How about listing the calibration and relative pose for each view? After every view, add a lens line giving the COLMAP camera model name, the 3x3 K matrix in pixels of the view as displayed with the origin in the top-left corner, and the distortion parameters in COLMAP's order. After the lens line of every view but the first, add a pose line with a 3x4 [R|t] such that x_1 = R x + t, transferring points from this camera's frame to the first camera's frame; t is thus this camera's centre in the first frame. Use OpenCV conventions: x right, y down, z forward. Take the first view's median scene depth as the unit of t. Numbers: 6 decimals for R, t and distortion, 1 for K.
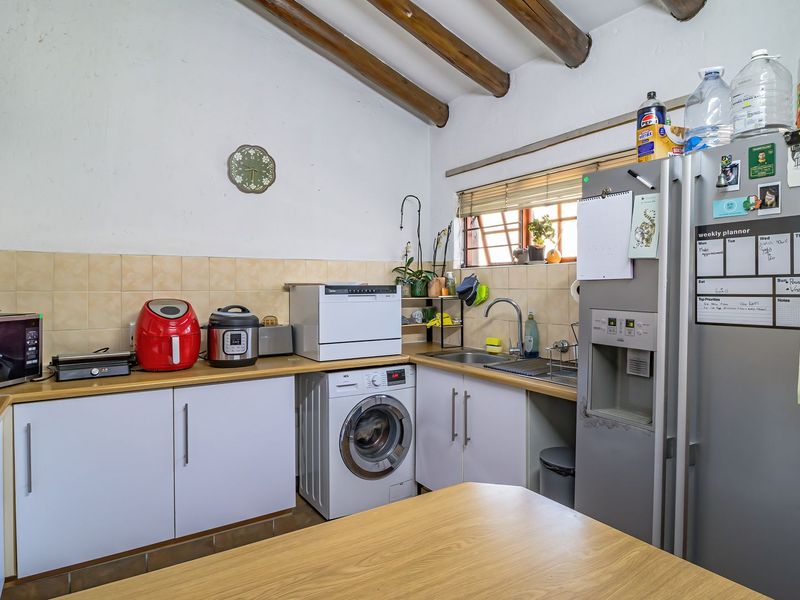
lens RADIAL K [[497.2, 0, 392.9], [0, 497.2, 272.5], [0, 0, 1]] dist [-0.000566, -0.010257]
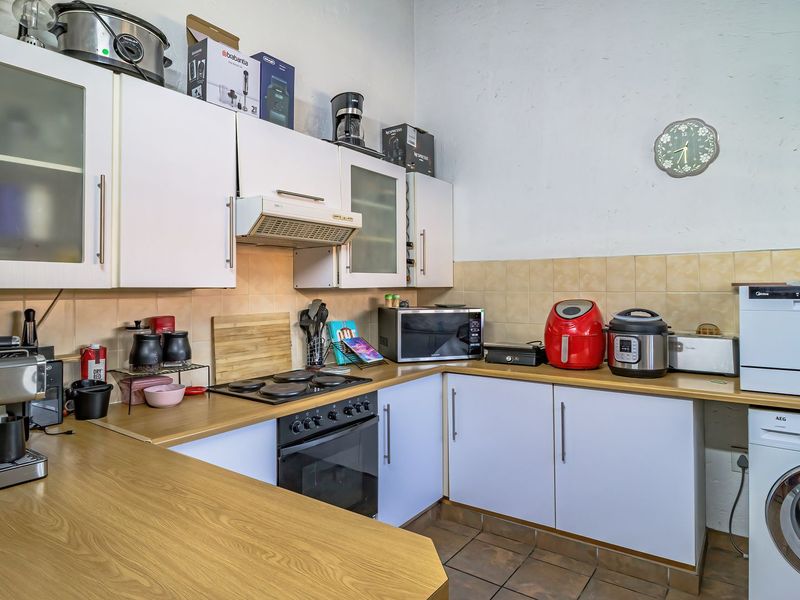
lens RADIAL K [[497.2, 0, 410.1], [0, 497.2, 275.8], [0, 0, 1]] dist [-0.000566, -0.010257]
pose [[0.369857, -0.021345, -0.928843, 0.365777], [0.028240, 0.999532, -0.011724, 0.005738], [0.928659, -0.021895, 0.370287, 0.287885]]
